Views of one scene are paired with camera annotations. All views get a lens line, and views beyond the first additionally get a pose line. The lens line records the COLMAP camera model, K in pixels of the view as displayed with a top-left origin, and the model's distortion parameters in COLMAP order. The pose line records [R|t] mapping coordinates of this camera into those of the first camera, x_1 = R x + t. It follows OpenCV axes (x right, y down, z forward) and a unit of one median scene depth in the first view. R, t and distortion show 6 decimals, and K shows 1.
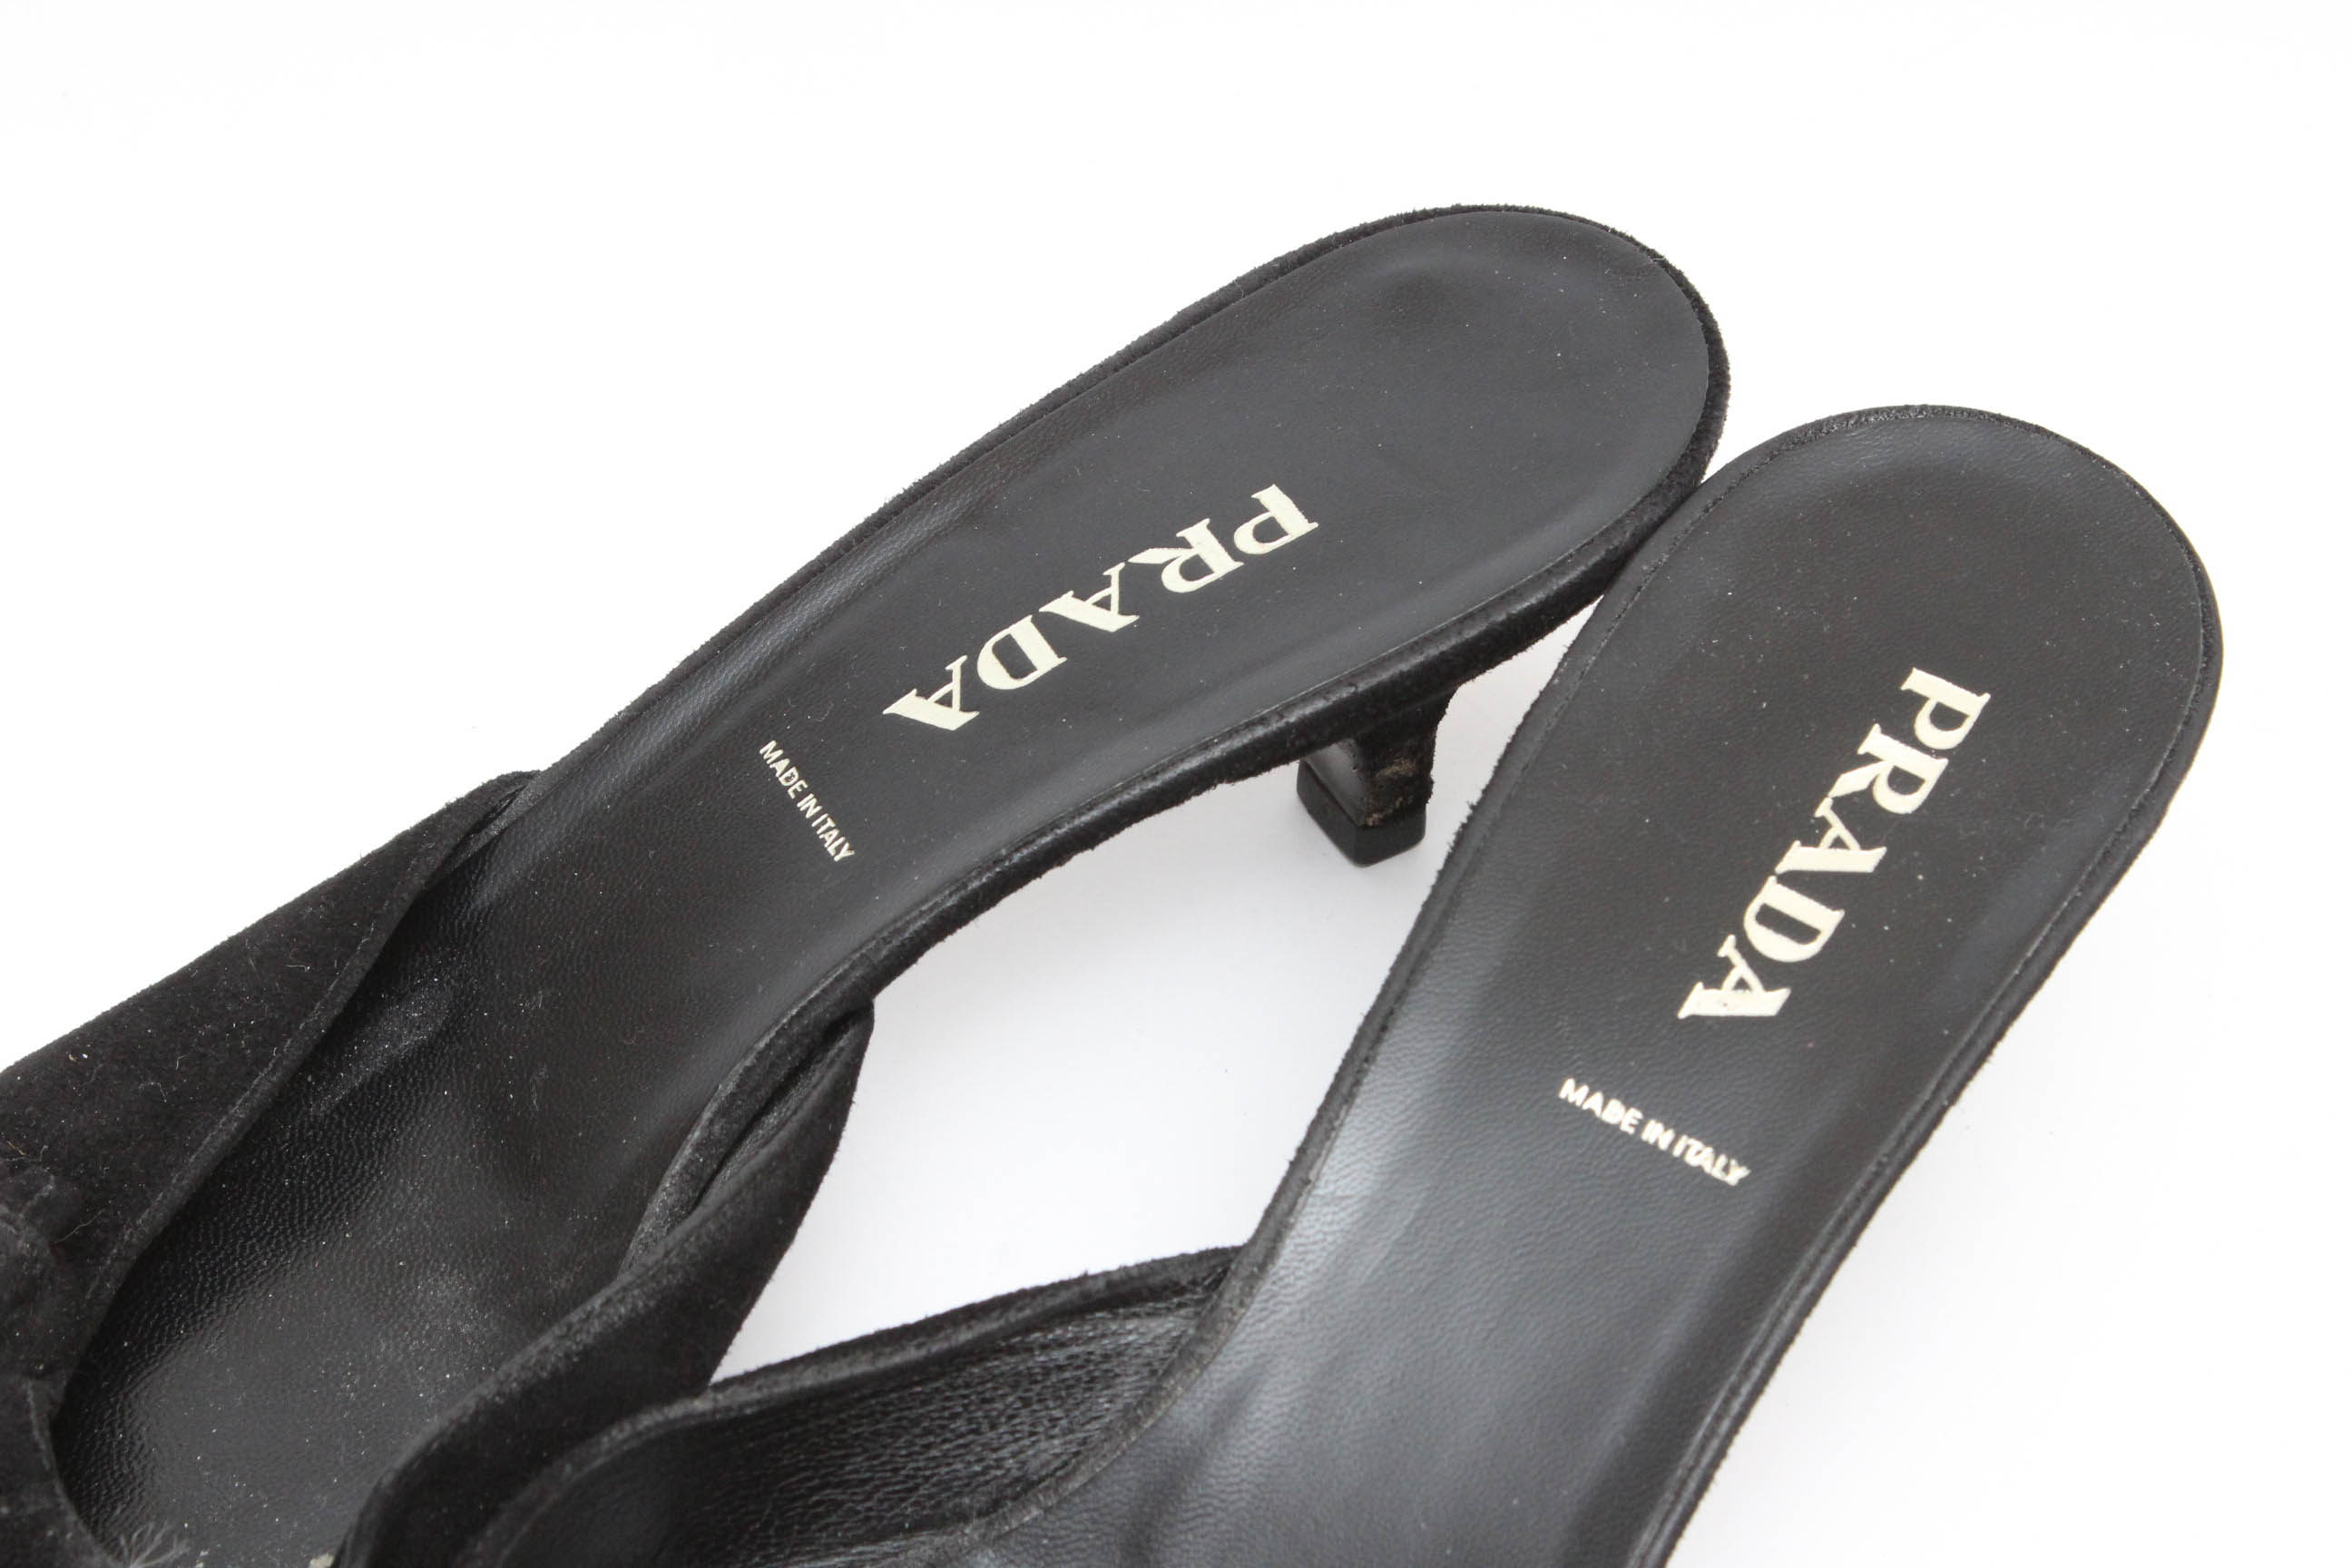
lens RADIAL K [[5492.2, 0, 1176.0], [0, 5492.2, 784.0], [0, 0, 1]] dist [0.075174, -0.284913]
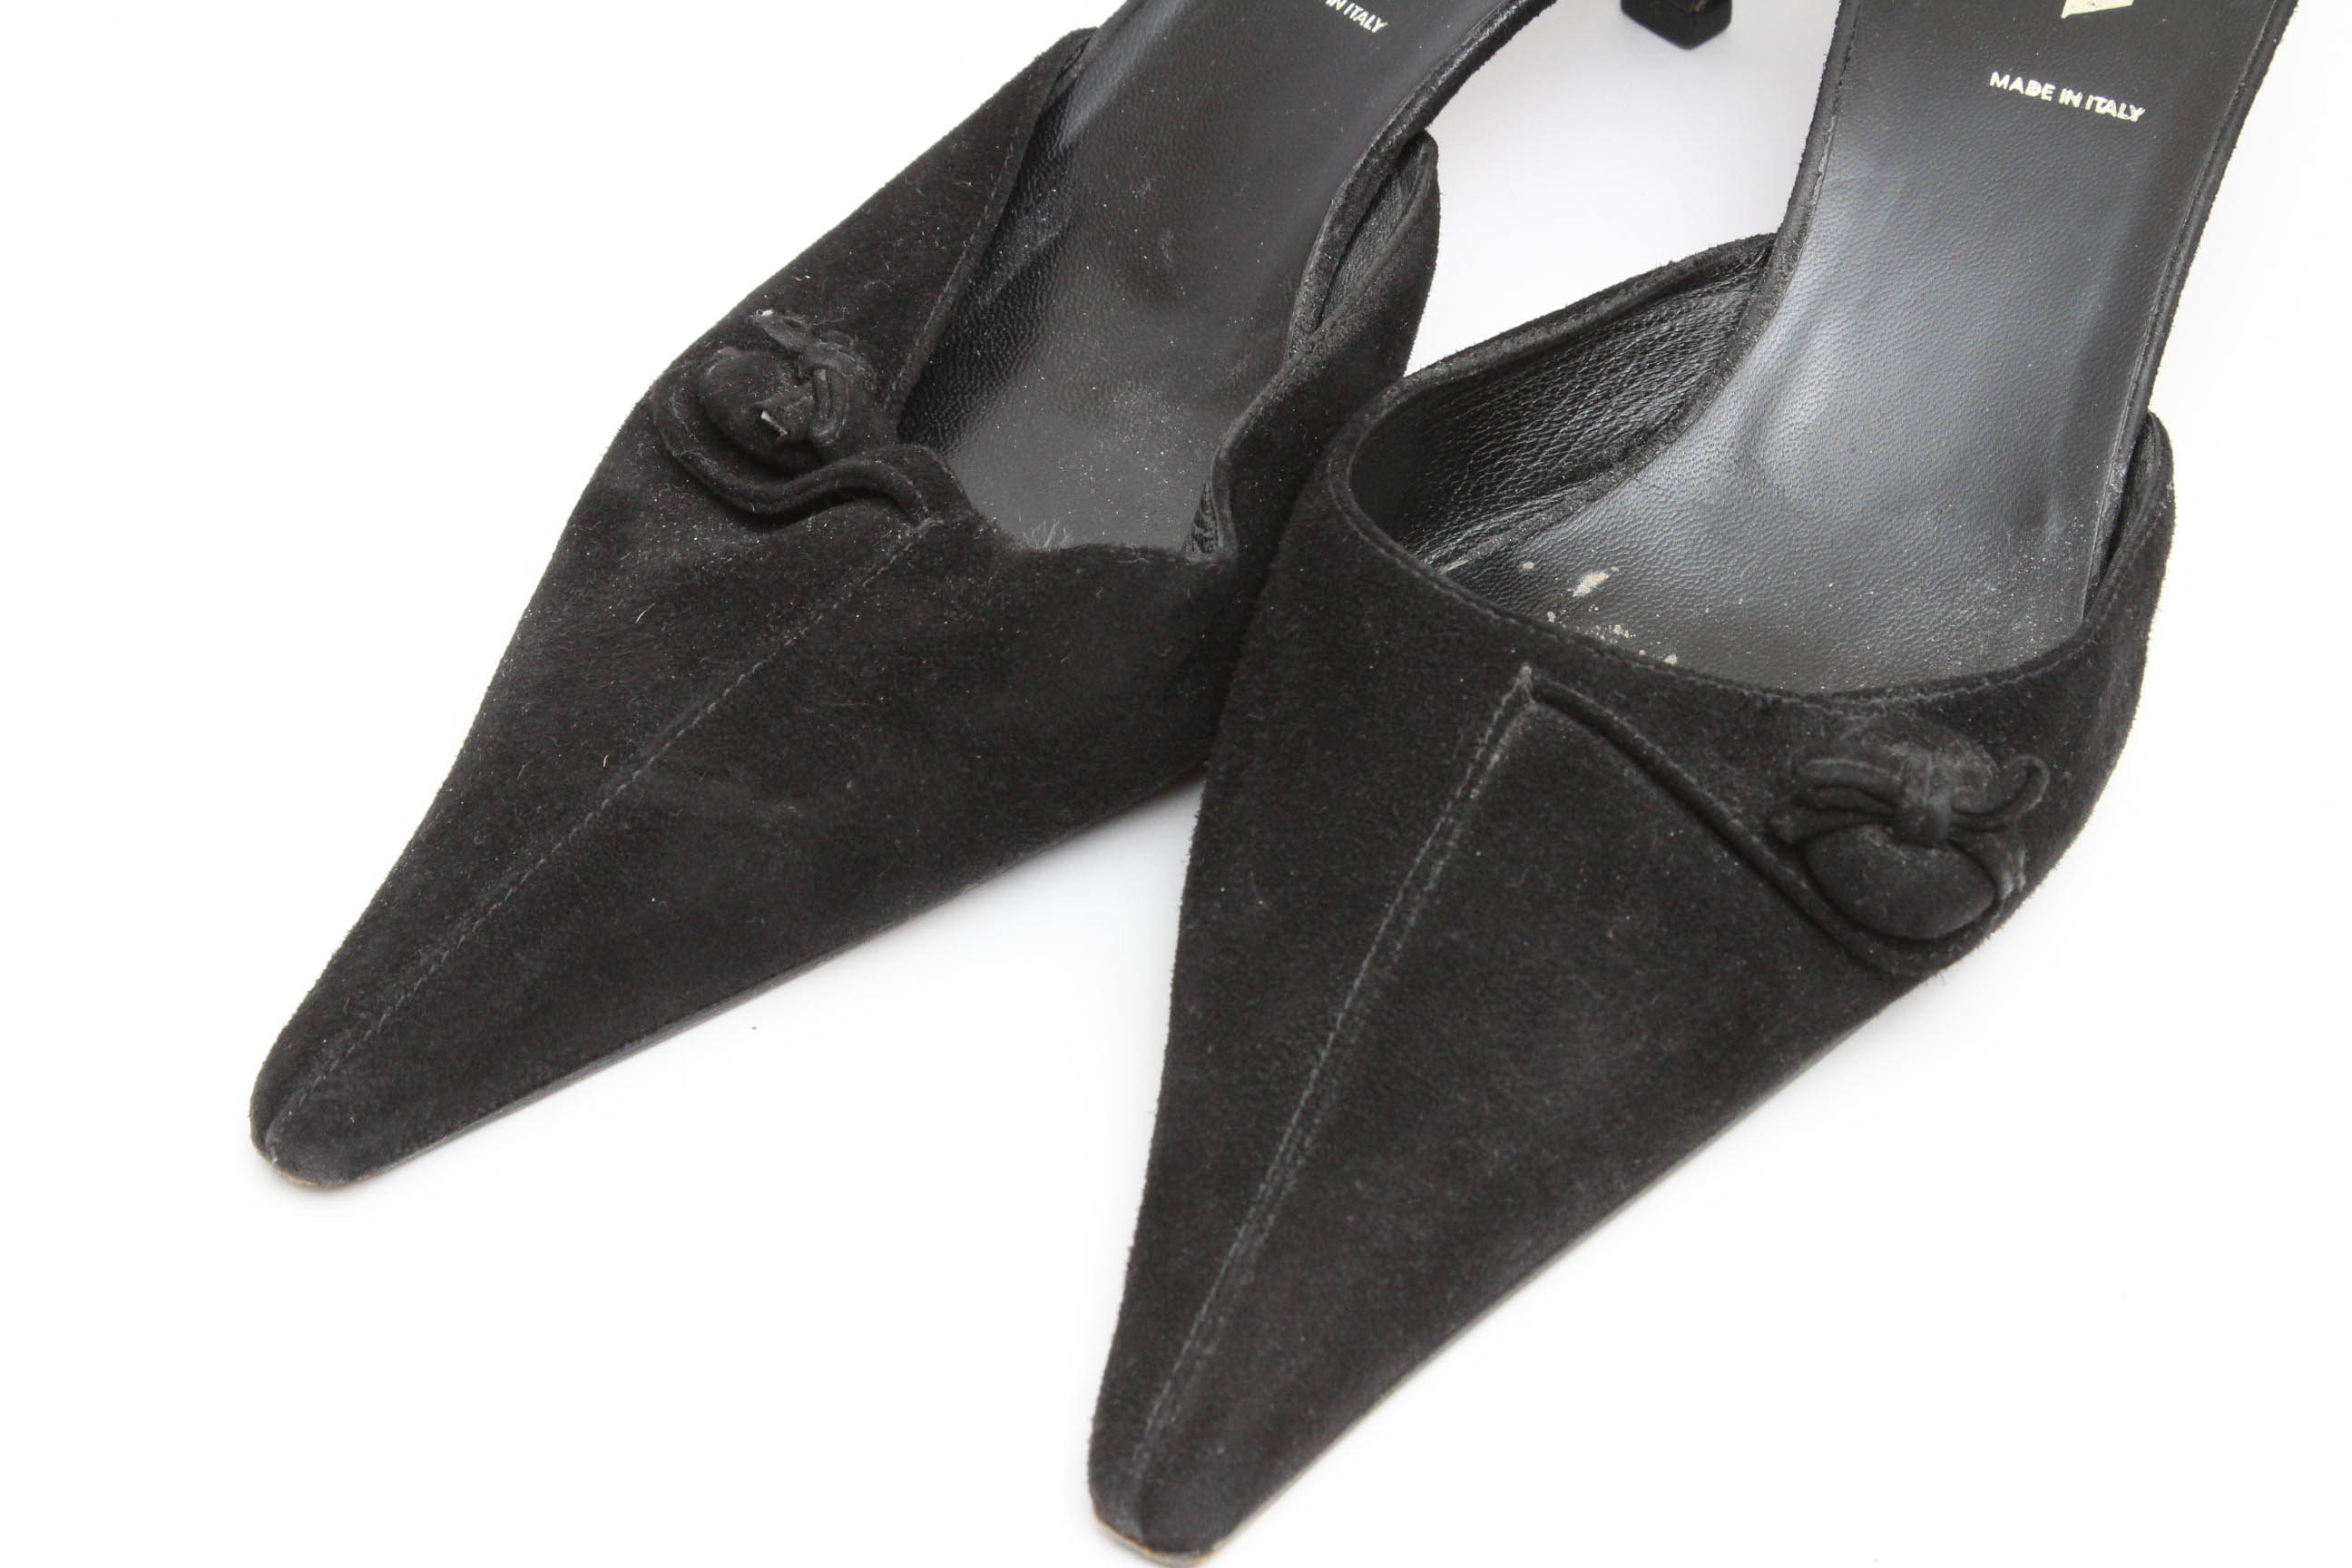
lens RADIAL K [[5492.2, 0, 1176.0], [0, 5492.2, 784.0], [0, 0, 1]] dist [0.075174, -0.284913]
pose [[0.976629, -0.154688, 0.149221, -0.338312], [0.158776, 0.987188, -0.015810, 0.208118], [-0.144864, 0.039133, 0.988677, -0.272939]]
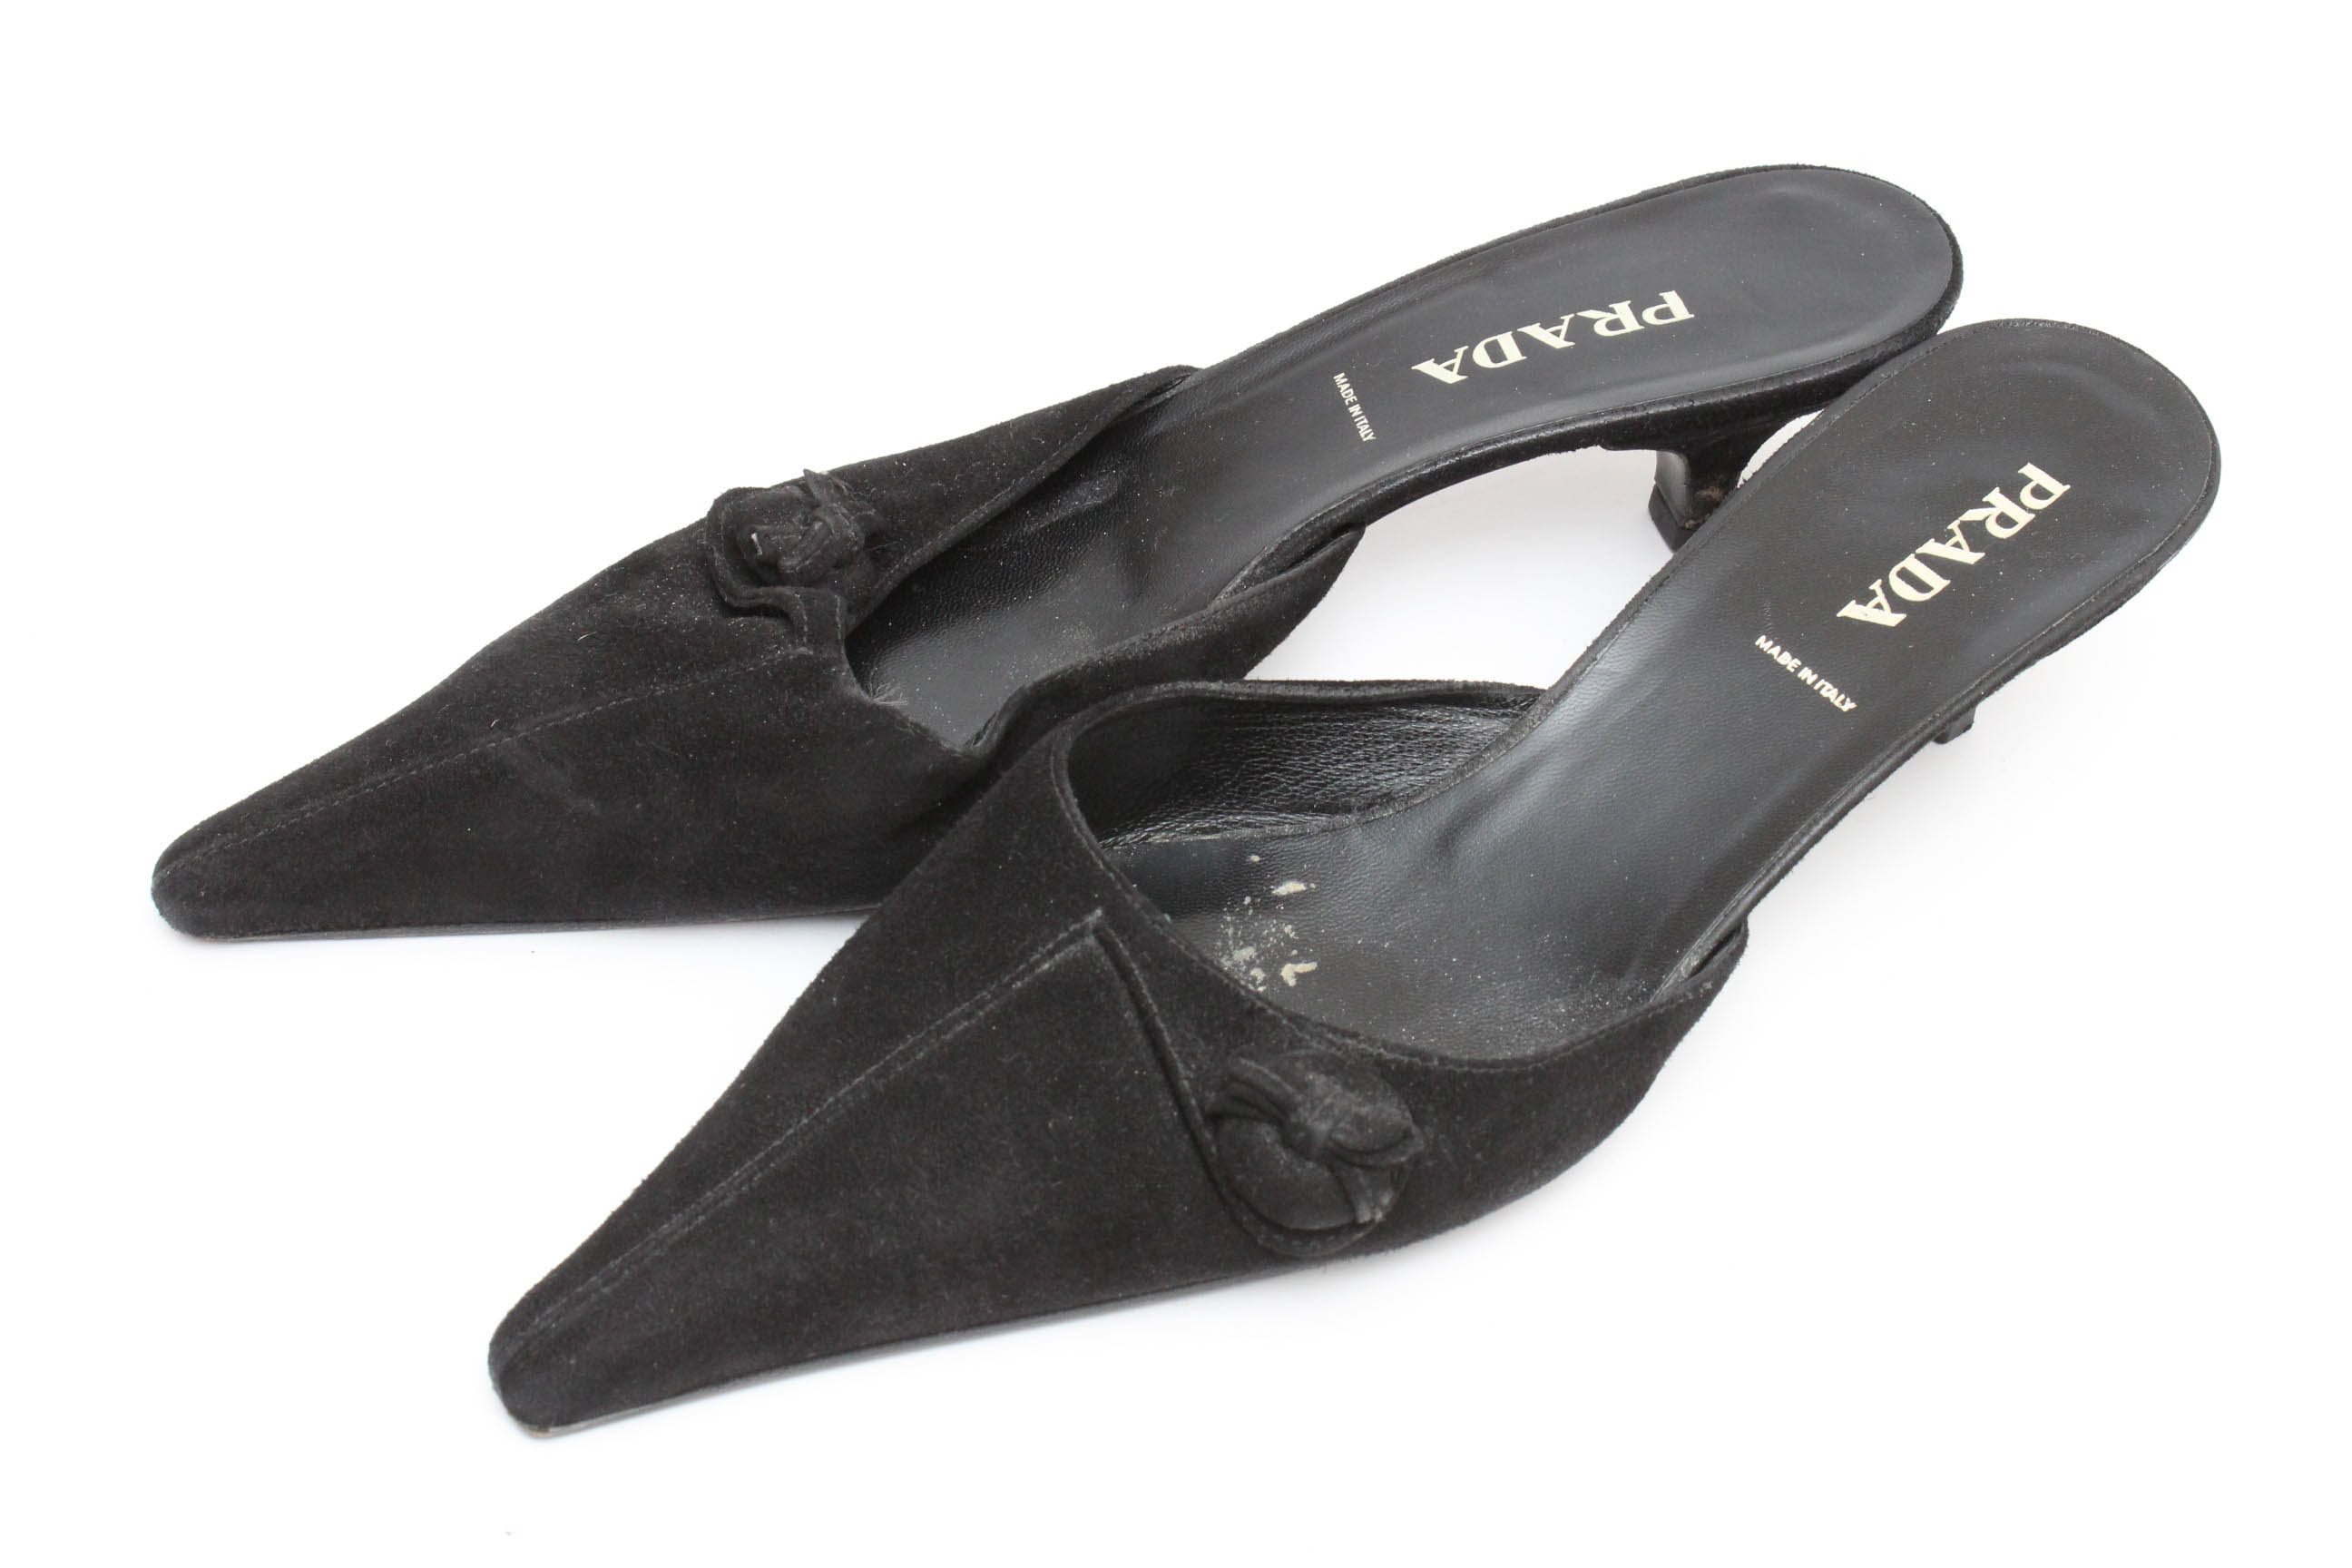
lens RADIAL K [[4071.1, 0, 1176.0], [0, 4071.1, 784.0], [0, 0, 1]] dist [0.005029, -0.005341]
pose [[0.967257, 0.226204, -0.115092, 0.050413], [-0.231622, 0.972142, -0.035930, 0.178610], [0.103759, 0.061412, 0.992705, -0.233996]]
